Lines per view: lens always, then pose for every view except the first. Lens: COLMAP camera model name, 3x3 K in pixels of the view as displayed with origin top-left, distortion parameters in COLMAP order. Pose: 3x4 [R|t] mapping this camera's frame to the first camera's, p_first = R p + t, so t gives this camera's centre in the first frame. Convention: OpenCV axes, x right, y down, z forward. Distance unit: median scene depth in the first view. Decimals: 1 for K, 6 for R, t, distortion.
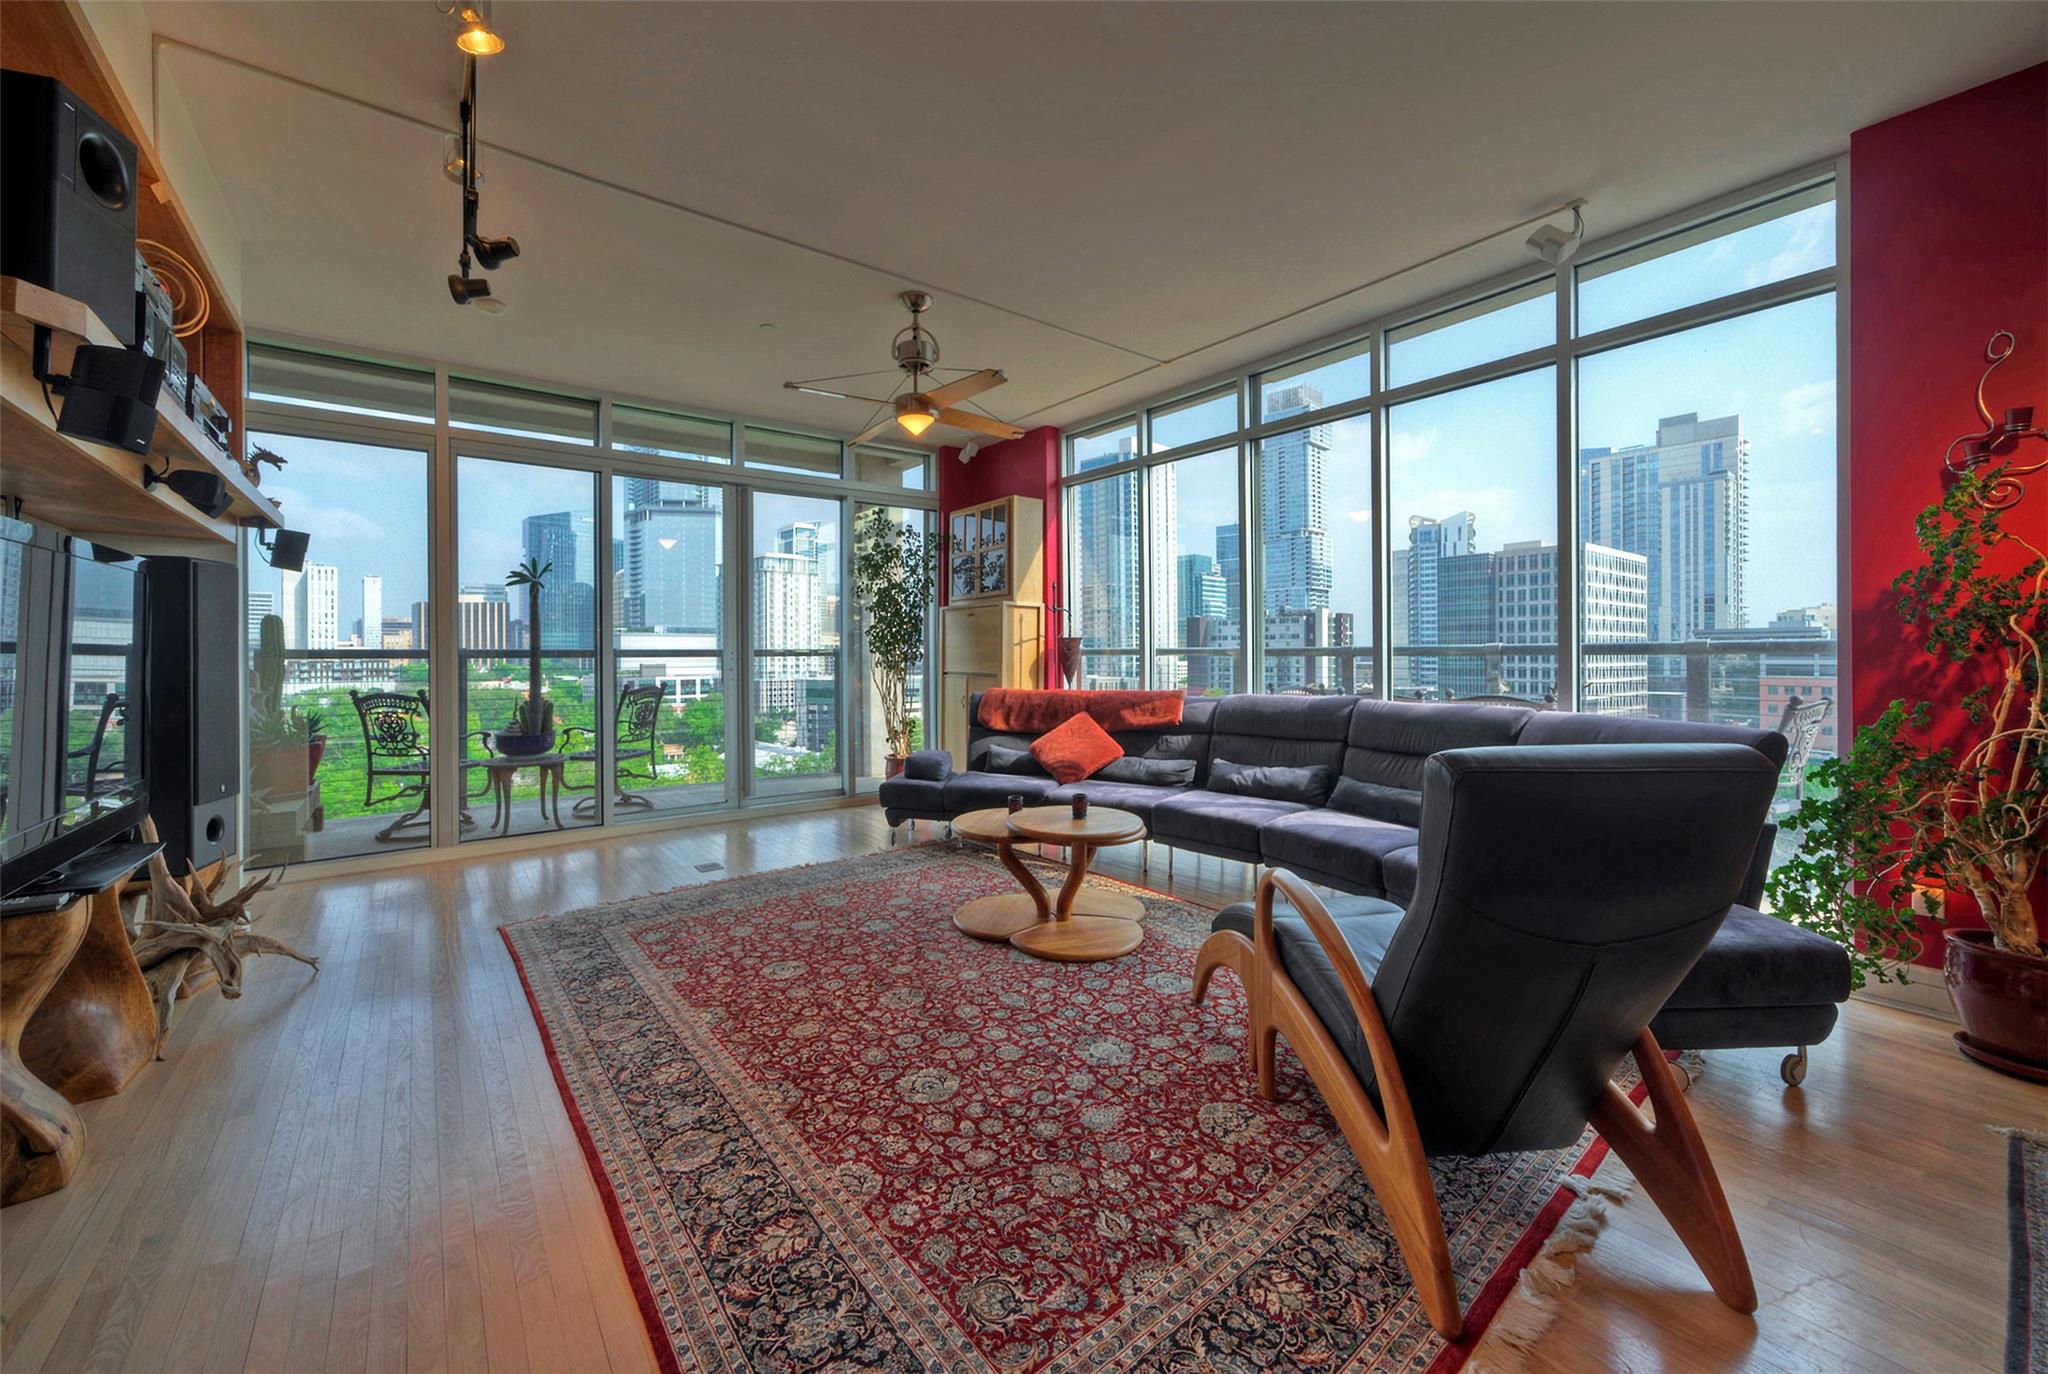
lens RADIAL K [[787.6, 0, 1096.0], [0, 787.6, 624.2], [0, 0, 1]] dist [0.000769, 0.000275]
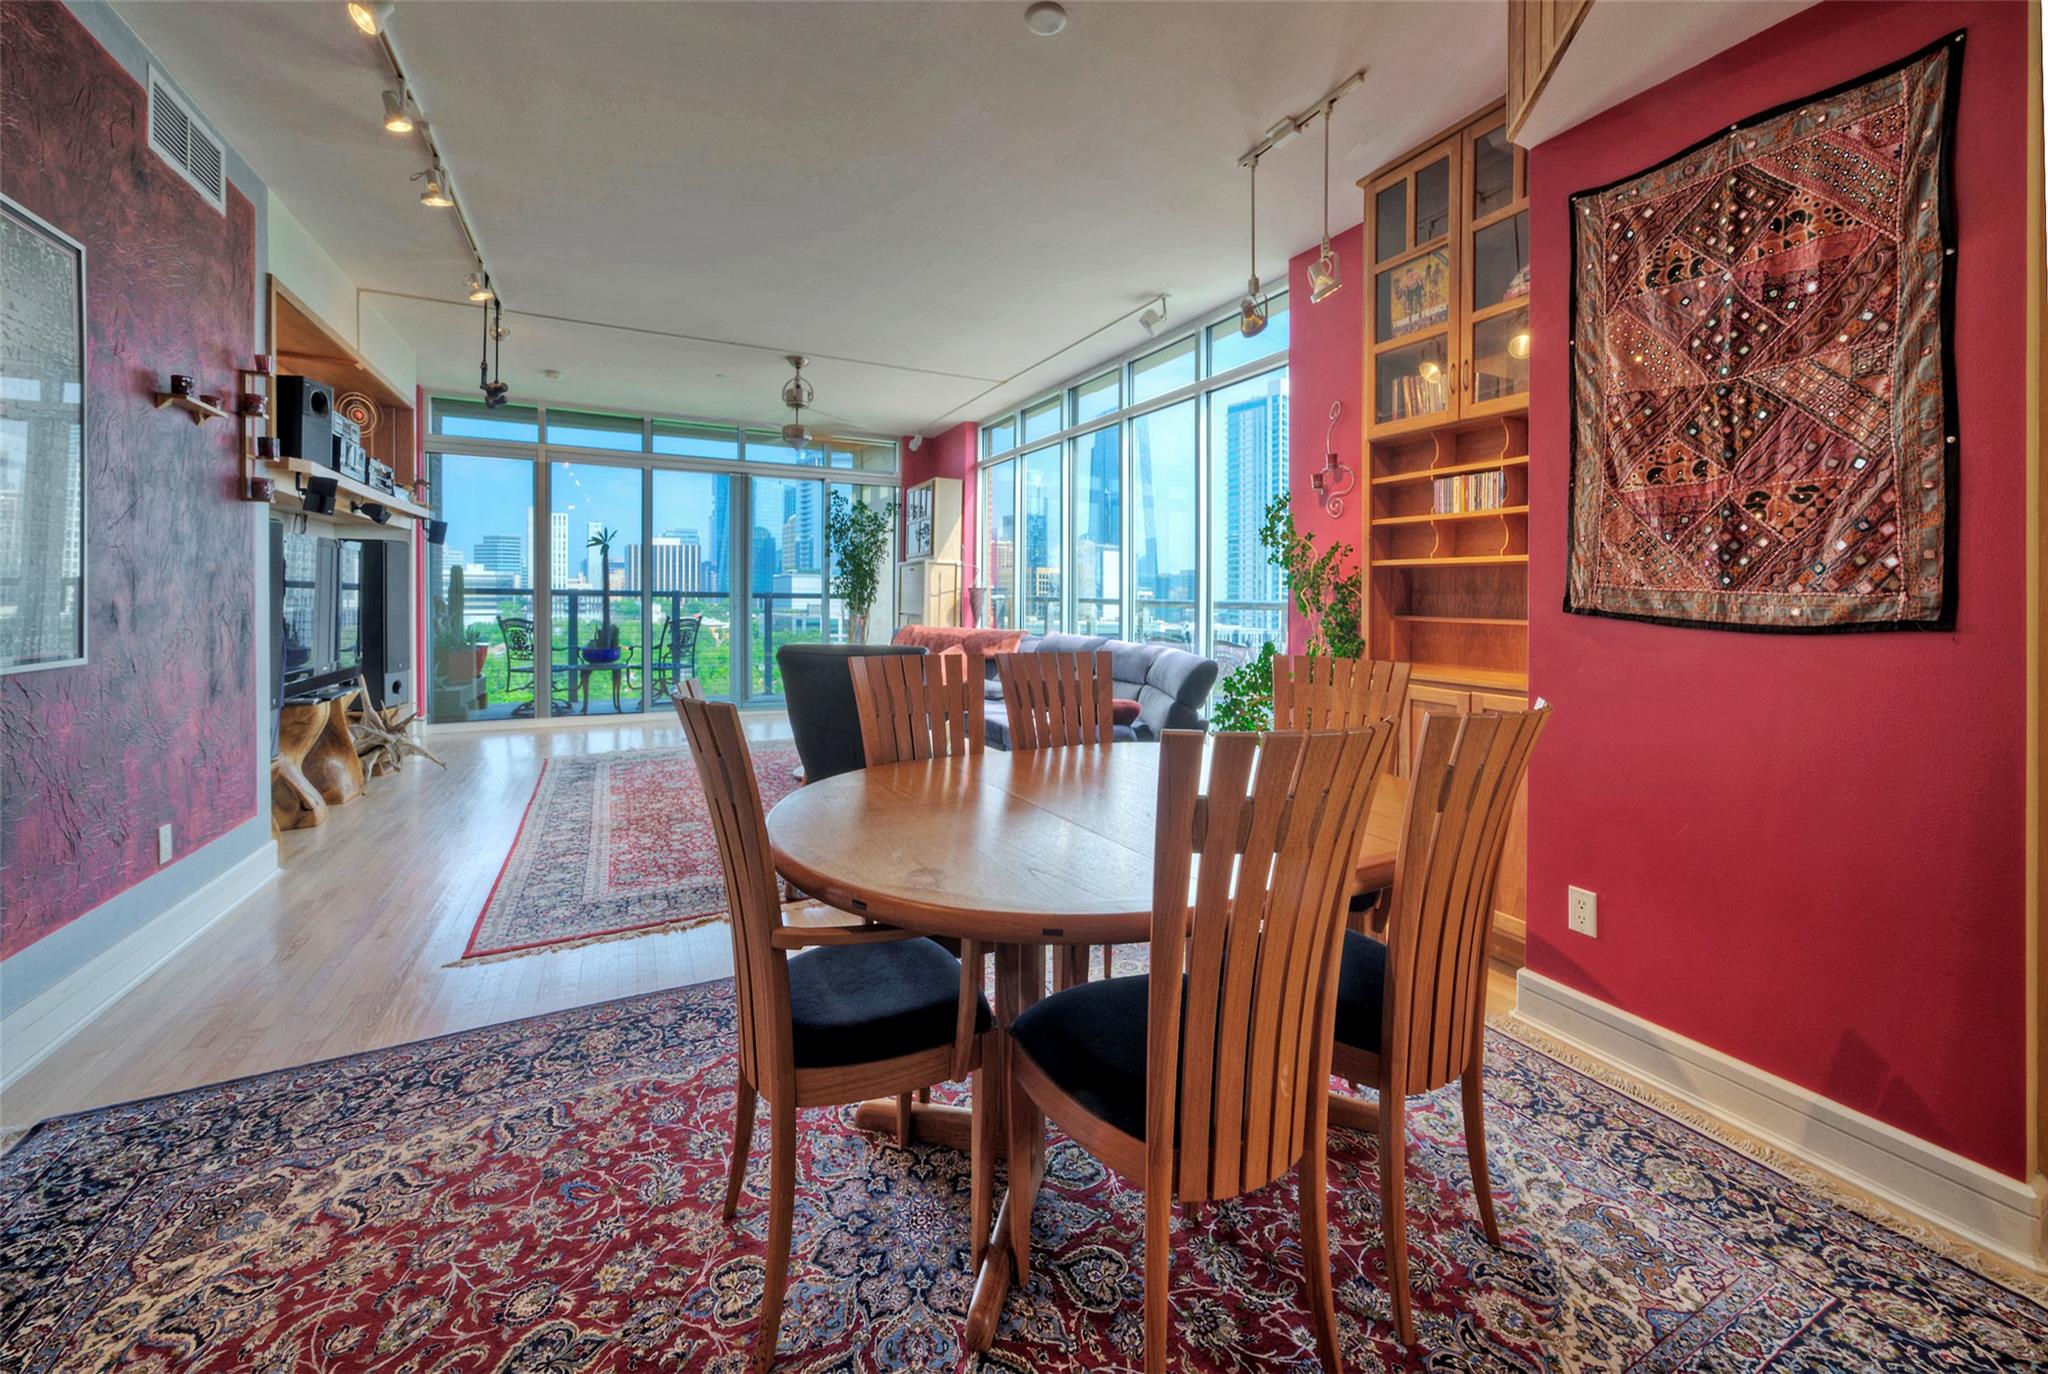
lens RADIAL K [[793.2, 0, 1068.6], [0, 793.2, 581.8], [0, 0, 1]] dist [-0.000829, -0.000232]
pose [[0.980223, 0.016271, -0.197224, 0.485902], [-0.013743, 0.999805, 0.014179, -0.019405], [0.197417, -0.011189, 0.980256, -0.310505]]
